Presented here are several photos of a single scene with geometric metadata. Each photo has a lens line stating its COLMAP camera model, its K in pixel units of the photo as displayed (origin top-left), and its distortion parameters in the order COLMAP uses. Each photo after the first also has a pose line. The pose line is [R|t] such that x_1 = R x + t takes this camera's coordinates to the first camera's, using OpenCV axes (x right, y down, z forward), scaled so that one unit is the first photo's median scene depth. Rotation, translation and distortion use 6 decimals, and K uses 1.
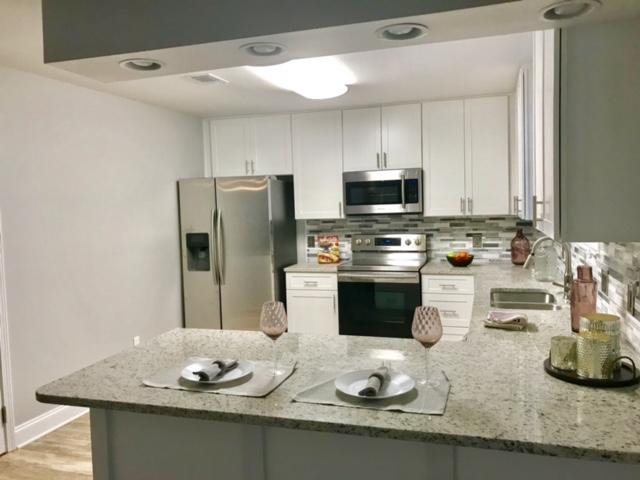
lens RADIAL K [[524.7, 0, 321.4], [0, 524.7, 230.3], [0, 0, 1]] dist [0.054103, -0.010306]
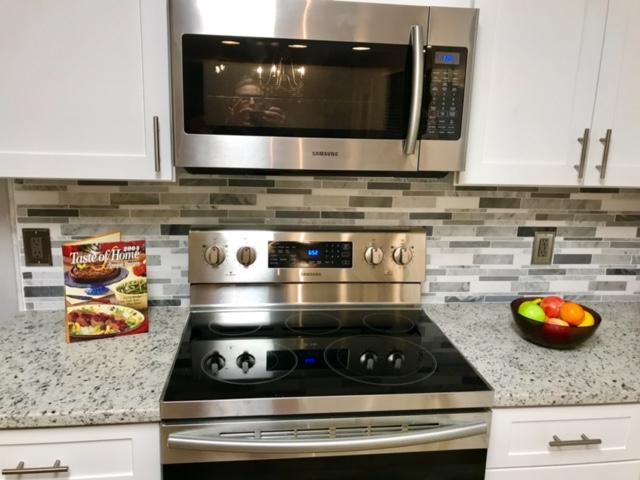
lens RADIAL K [[524.7, 0, 321.4], [0, 524.7, 230.3], [0, 0, 1]] dist [0.054103, -0.010306]
pose [[0.905301, -0.030054, 0.423707, -0.001842], [-0.036854, 0.988175, 0.148834, -0.041352], [-0.423170, -0.150355, 0.893488, 0.740052]]
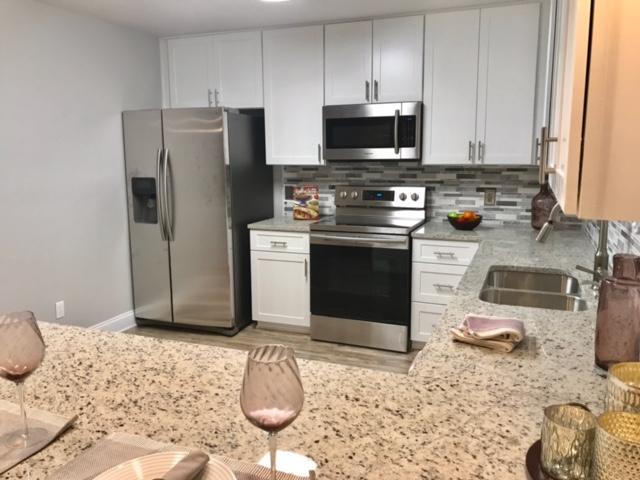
lens RADIAL K [[524.7, 0, 321.4], [0, 524.7, 230.3], [0, 0, 1]] dist [0.054103, -0.010306]
pose [[0.997552, 0.032202, -0.062072, 0.093848], [-0.025981, 0.994793, 0.098545, -0.002244], [0.064922, -0.096691, 0.993195, 0.191283]]
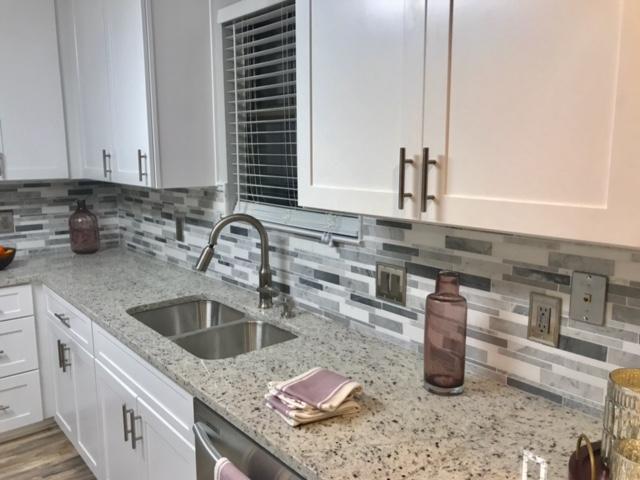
lens RADIAL K [[524.7, 0, 321.4], [0, 524.7, 230.3], [0, 0, 1]] dist [0.054103, -0.010306]
pose [[0.532714, -0.101553, 0.840180, -0.028343], [0.035195, 0.994574, 0.097899, -0.018346], [-0.845563, -0.022582, 0.533398, 0.366162]]
